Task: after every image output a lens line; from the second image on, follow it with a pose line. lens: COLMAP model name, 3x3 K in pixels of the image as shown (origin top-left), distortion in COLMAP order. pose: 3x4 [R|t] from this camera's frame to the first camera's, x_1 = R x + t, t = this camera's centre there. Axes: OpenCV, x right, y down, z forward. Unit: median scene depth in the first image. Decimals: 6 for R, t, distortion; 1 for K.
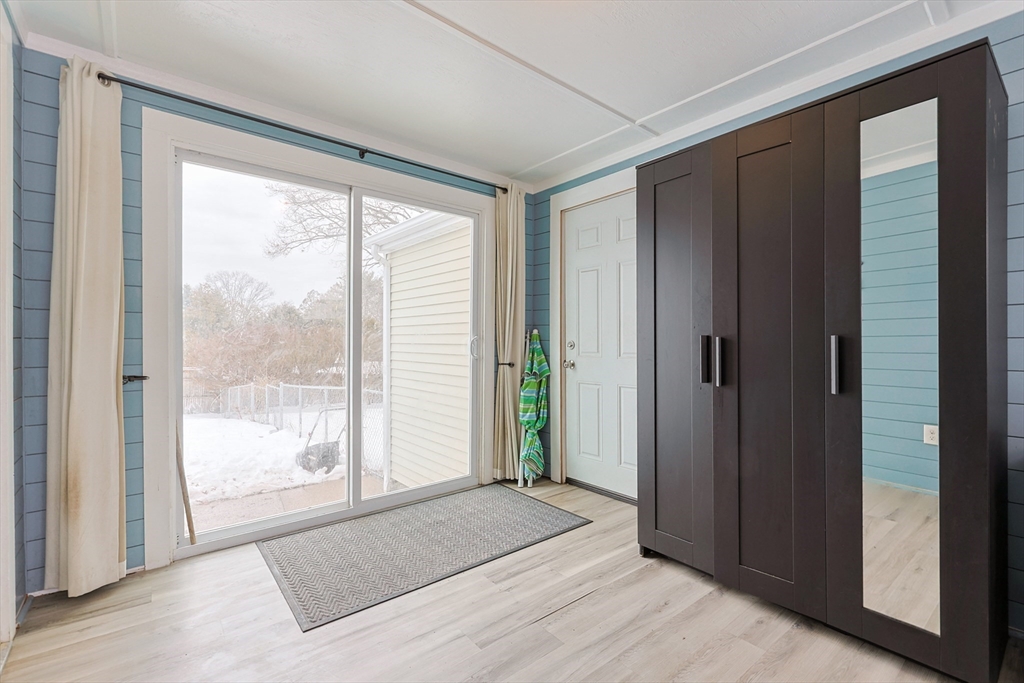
lens RADIAL K [[449.6, 0, 512.0], [0, 449.6, 341.5], [0, 0, 1]] dist [-0.000968, -0.000132]
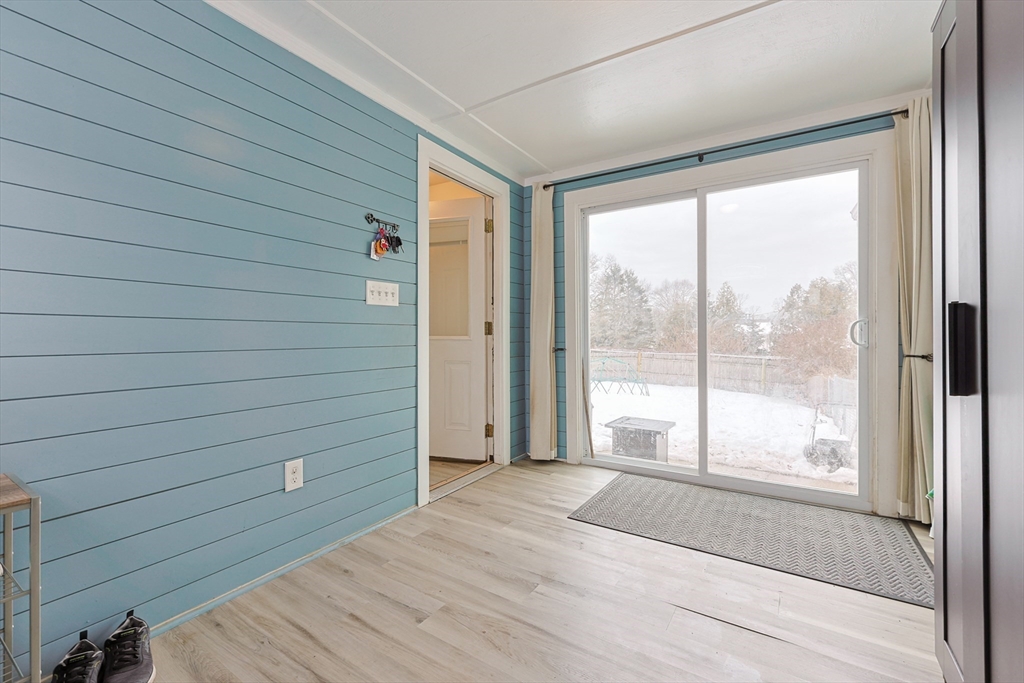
lens RADIAL K [[434.8, 0, 511.2], [0, 434.8, 334.3], [0, 0, 1]] dist [-0.002346, -0.000374]
pose [[0.298167, -0.002965, -0.954509, 0.482951], [0.003058, 0.999993, -0.002151, 0.016125], [0.954509, -0.002277, 0.298174, 0.207618]]
